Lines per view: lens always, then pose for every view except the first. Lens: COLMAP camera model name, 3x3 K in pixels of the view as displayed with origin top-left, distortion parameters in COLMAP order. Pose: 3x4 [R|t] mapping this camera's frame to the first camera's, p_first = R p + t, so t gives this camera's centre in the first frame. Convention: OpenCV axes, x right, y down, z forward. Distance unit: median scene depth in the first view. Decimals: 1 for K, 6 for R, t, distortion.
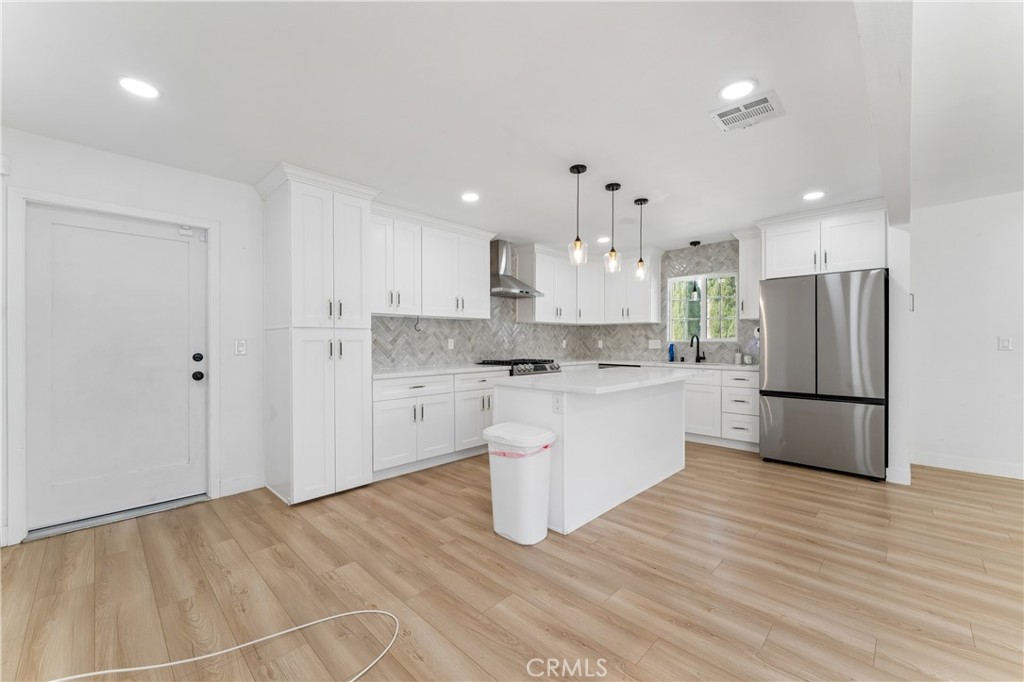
lens RADIAL K [[405.6, 0, 508.7], [0, 405.6, 347.2], [0, 0, 1]] dist [-0.001571, 0.000059]
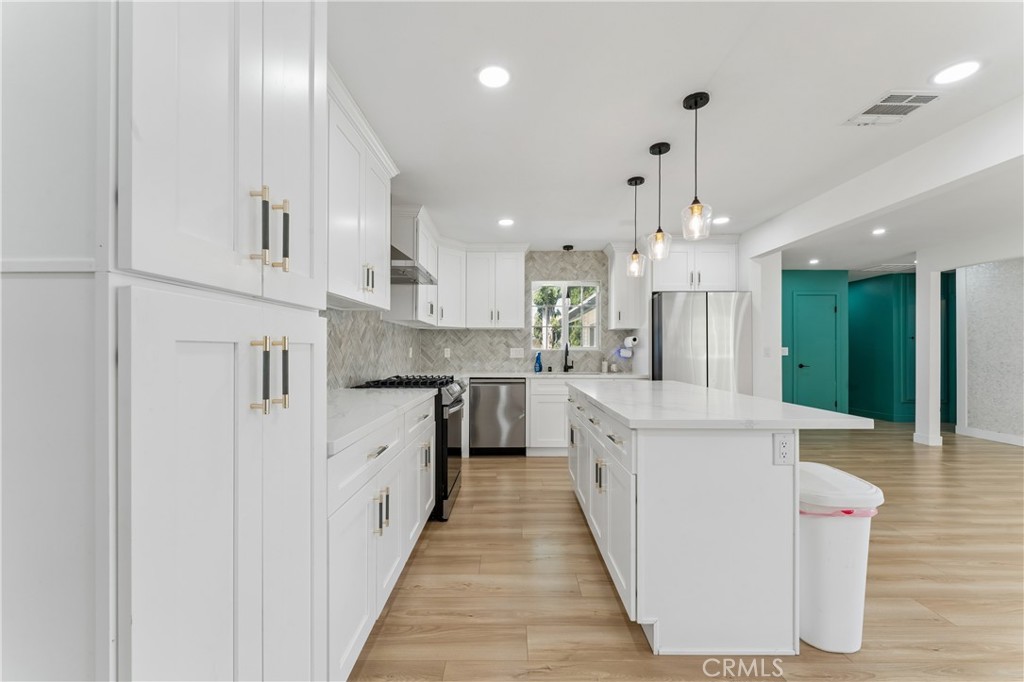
lens RADIAL K [[405.6, 0, 508.7], [0, 405.6, 347.2], [0, 0, 1]] dist [-0.001571, 0.000059]
pose [[0.717195, 0.008105, 0.696825, -0.350042], [0.006123, 0.999820, -0.017931, -0.005112], [-0.696845, 0.017126, 0.717017, 0.472887]]
